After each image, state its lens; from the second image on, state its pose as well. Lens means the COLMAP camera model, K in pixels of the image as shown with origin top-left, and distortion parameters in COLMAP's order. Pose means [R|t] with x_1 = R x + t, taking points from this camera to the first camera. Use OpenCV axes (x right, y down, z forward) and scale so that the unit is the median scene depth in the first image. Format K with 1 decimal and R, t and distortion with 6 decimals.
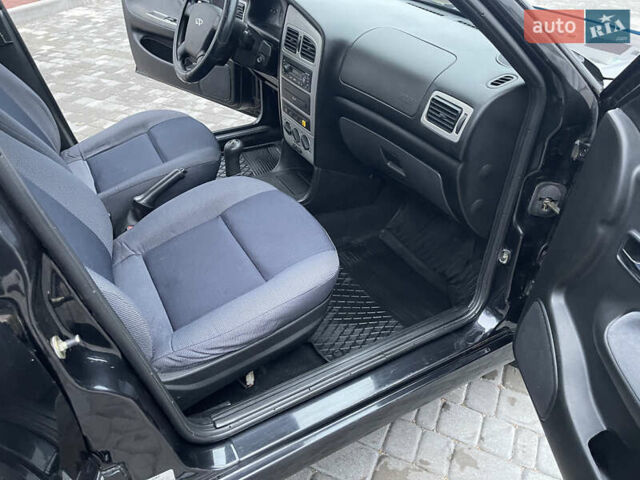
lens RADIAL K [[479.4, 0, 322.8], [0, 479.4, 235.6], [0, 0, 1]] dist [0.080764, -0.103984]
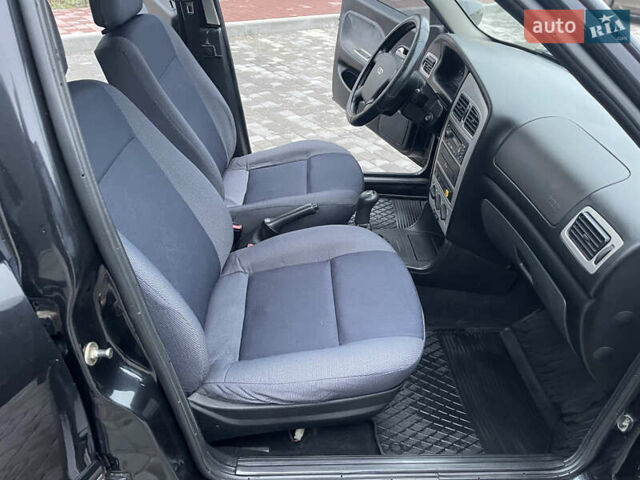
lens RADIAL K [[479.4, 0, 332.6], [0, 479.4, 240.0], [0, 0, 1]] dist [0.080764, -0.103984]
pose [[0.901674, 0.295913, -0.315309, 0.087450], [-0.313873, 0.949443, -0.006528, -0.073768], [0.297436, 0.104853, 0.948967, 0.054112]]
